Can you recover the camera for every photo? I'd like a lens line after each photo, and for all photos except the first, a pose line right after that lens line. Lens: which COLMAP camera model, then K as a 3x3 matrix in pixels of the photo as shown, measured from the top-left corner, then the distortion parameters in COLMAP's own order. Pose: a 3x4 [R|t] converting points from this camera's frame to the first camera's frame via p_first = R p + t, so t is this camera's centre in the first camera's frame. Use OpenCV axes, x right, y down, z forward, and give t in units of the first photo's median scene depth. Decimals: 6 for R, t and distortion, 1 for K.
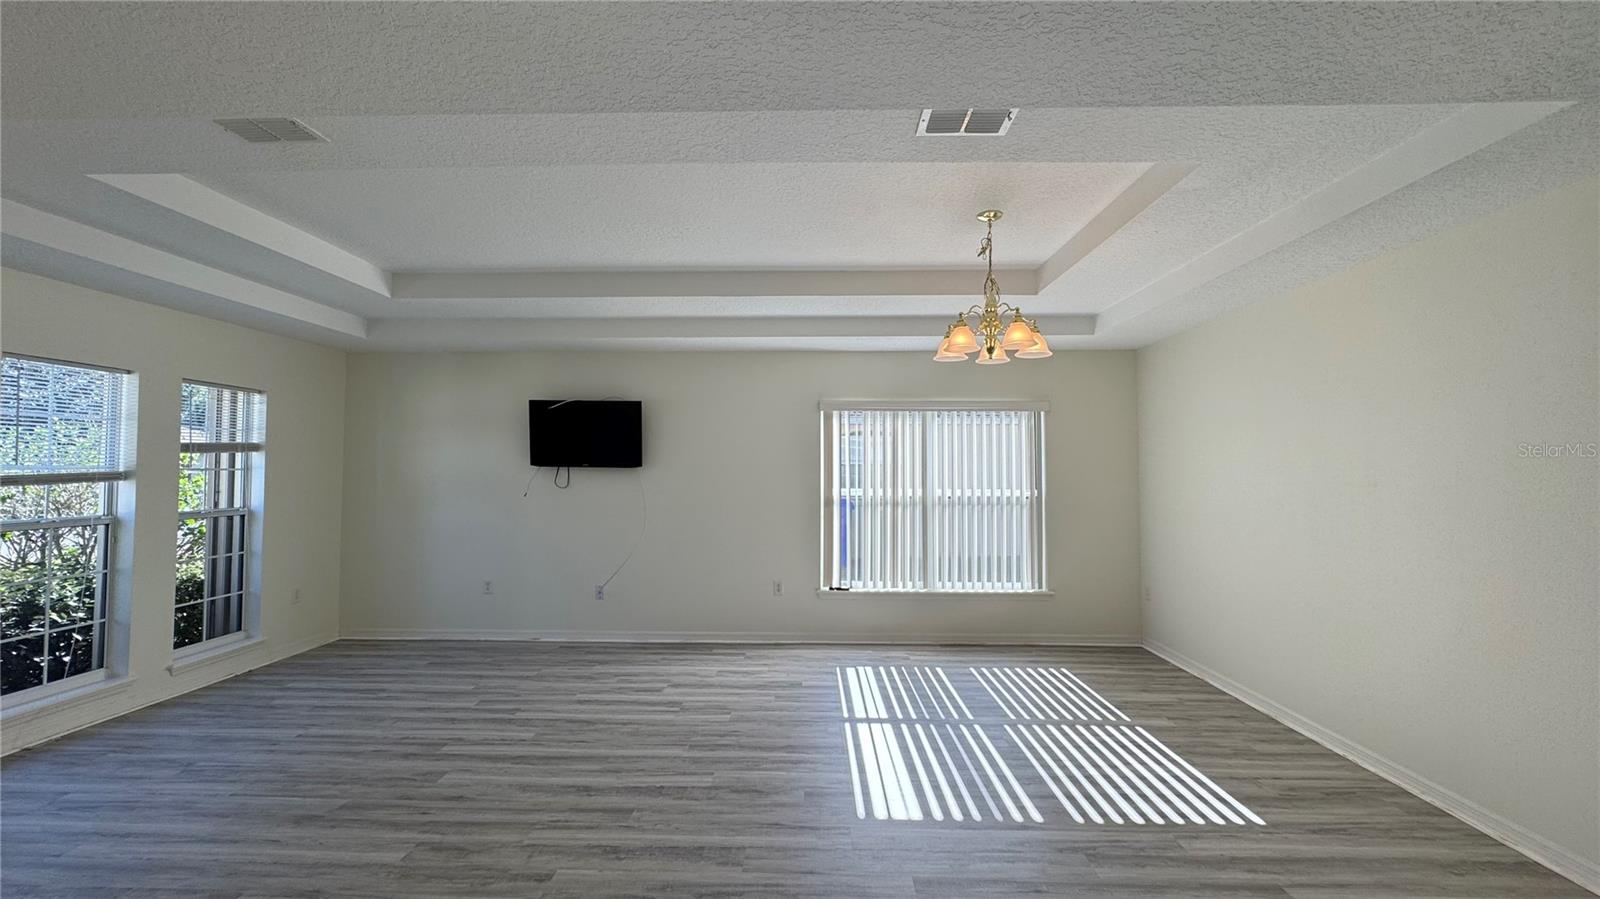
lens RADIAL K [[640.7, 0, 796.8], [0, 640.7, 437.5], [0, 0, 1]] dist [-0.000024, -0.000018]
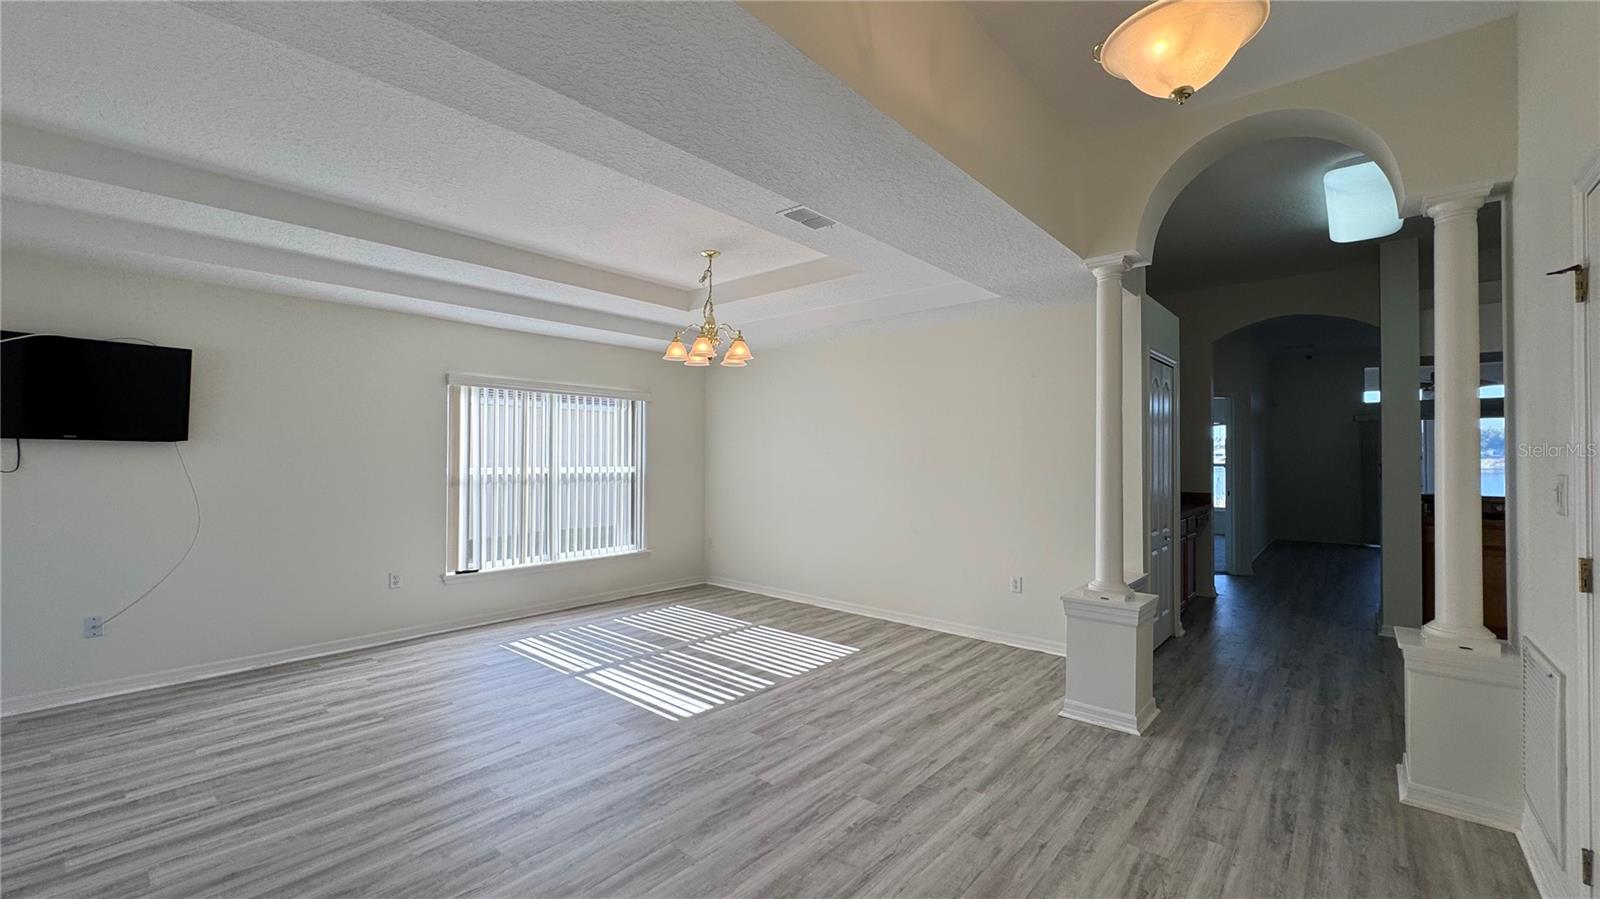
lens RADIAL K [[644.1, 0, 800.9], [0, 644.1, 449.8], [0, 0, 1]] dist [-0.002478, -0.000547]
pose [[0.634251, 0.006800, 0.773097, -0.503913], [-0.047173, 0.998439, 0.029918, 0.001202], [-0.771687, -0.055445, 0.633582, 0.015508]]
